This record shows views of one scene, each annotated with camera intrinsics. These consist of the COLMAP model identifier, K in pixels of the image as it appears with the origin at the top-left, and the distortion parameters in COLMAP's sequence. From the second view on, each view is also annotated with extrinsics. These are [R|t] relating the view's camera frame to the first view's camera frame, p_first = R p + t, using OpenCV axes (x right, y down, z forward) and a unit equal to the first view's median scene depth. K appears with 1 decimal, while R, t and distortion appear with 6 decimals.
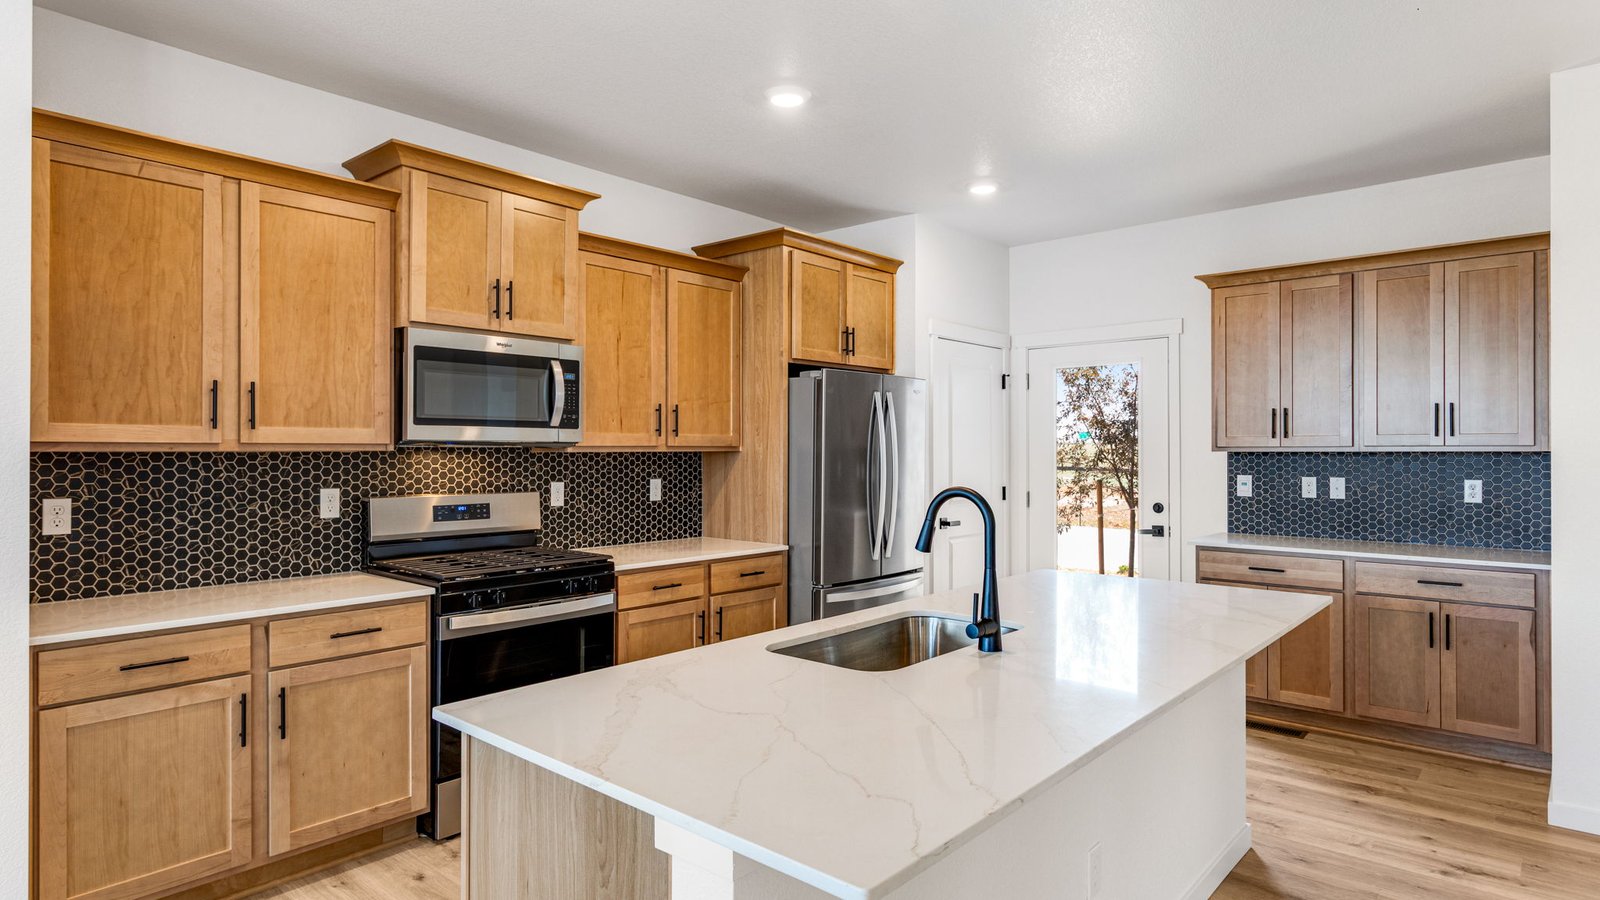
lens RADIAL K [[849.5, 0, 802.5], [0, 849.5, 449.6], [0, 0, 1]] dist [0.004769, 0.000743]
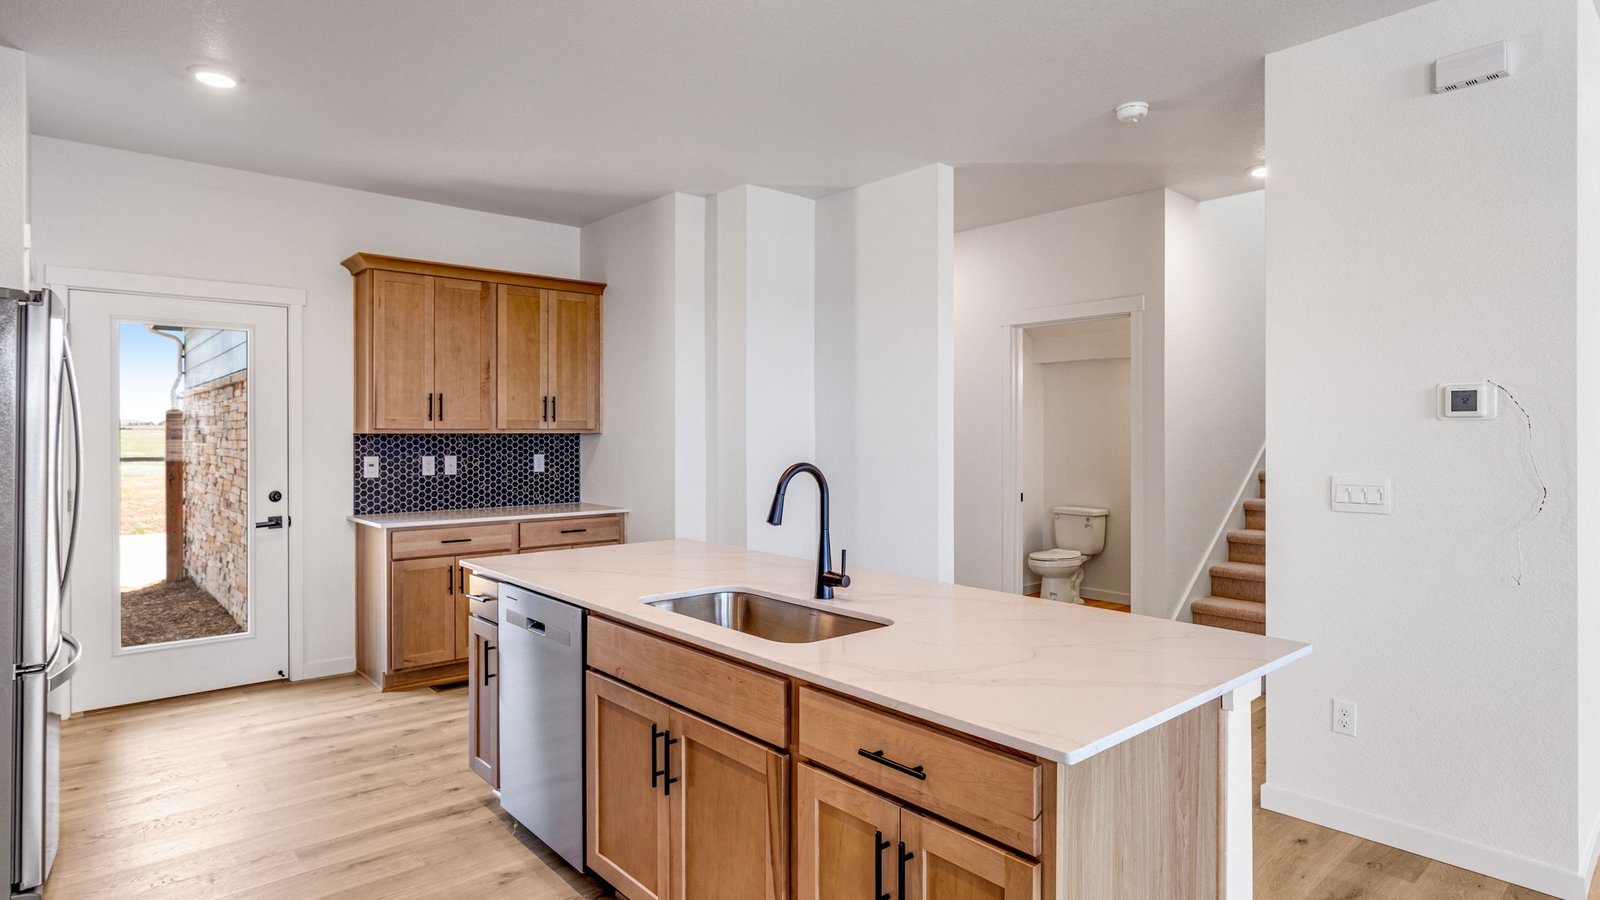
lens RADIAL K [[849.5, 0, 772.6], [0, 849.5, 439.5], [0, 0, 1]] dist [0.004769, 0.000743]
pose [[0.158655, -0.007509, 0.987306, -0.432708], [-0.003081, 0.999962, 0.008100, -0.000095], [-0.987329, -0.004327, 0.158626, 0.391673]]
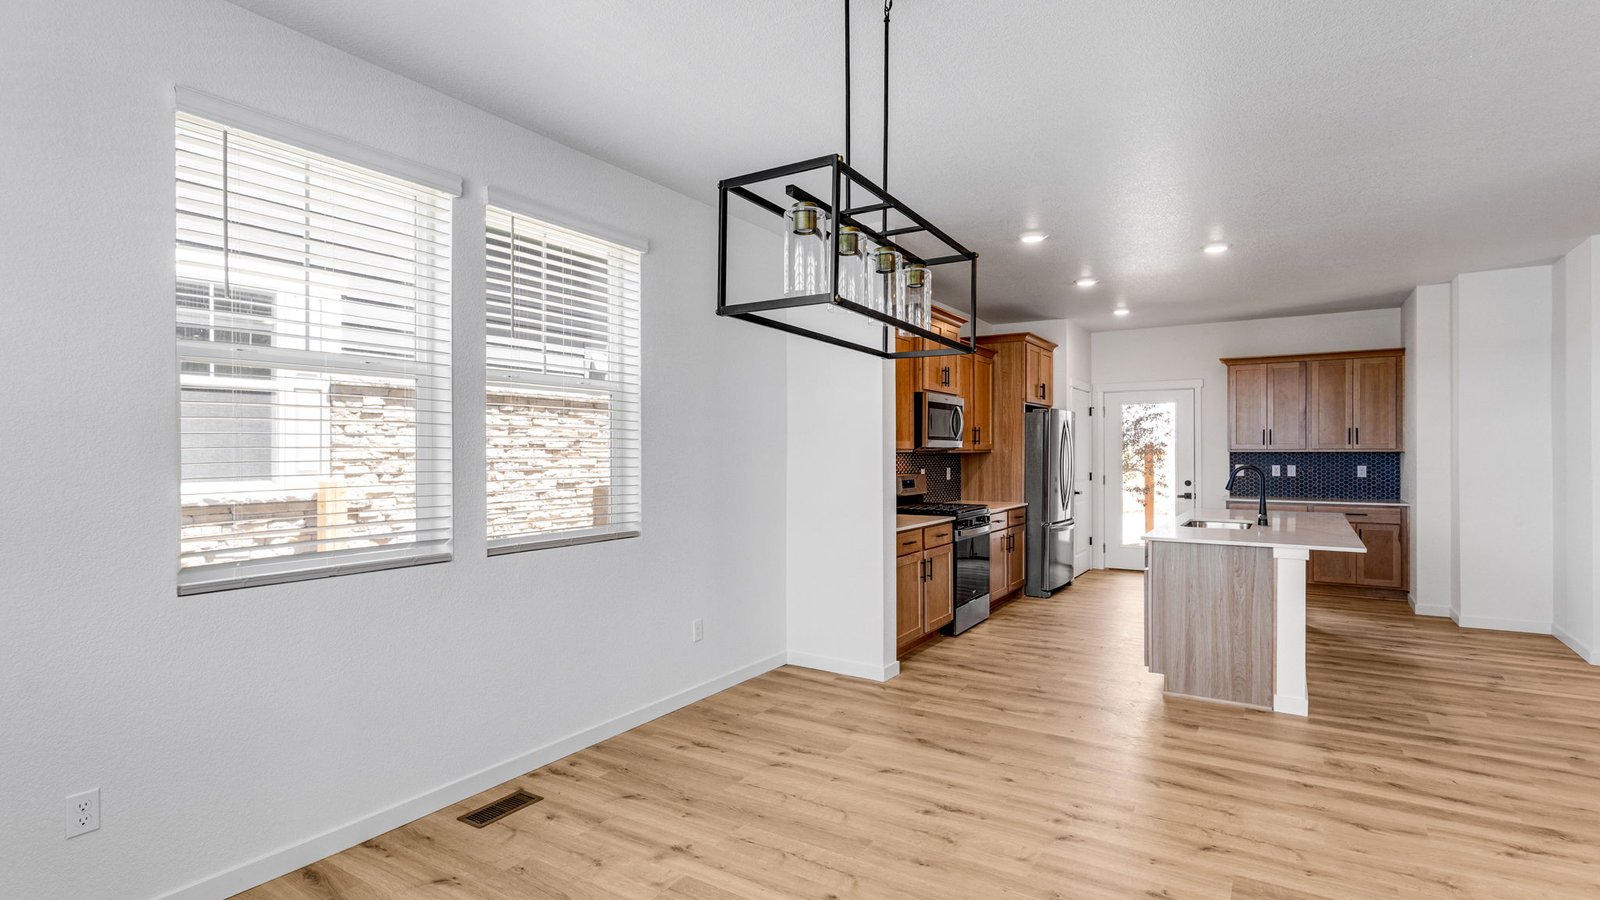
lens RADIAL K [[748.7, 0, 800.6], [0, 748.7, 455.7], [0, 0, 1]] dist [0.028273, -0.000114]
pose [[0.988706, -0.002362, 0.149852, -0.729109], [0.001427, 0.999979, 0.006352, -0.001439], [-0.149864, -0.006066, 0.988688, -0.531137]]
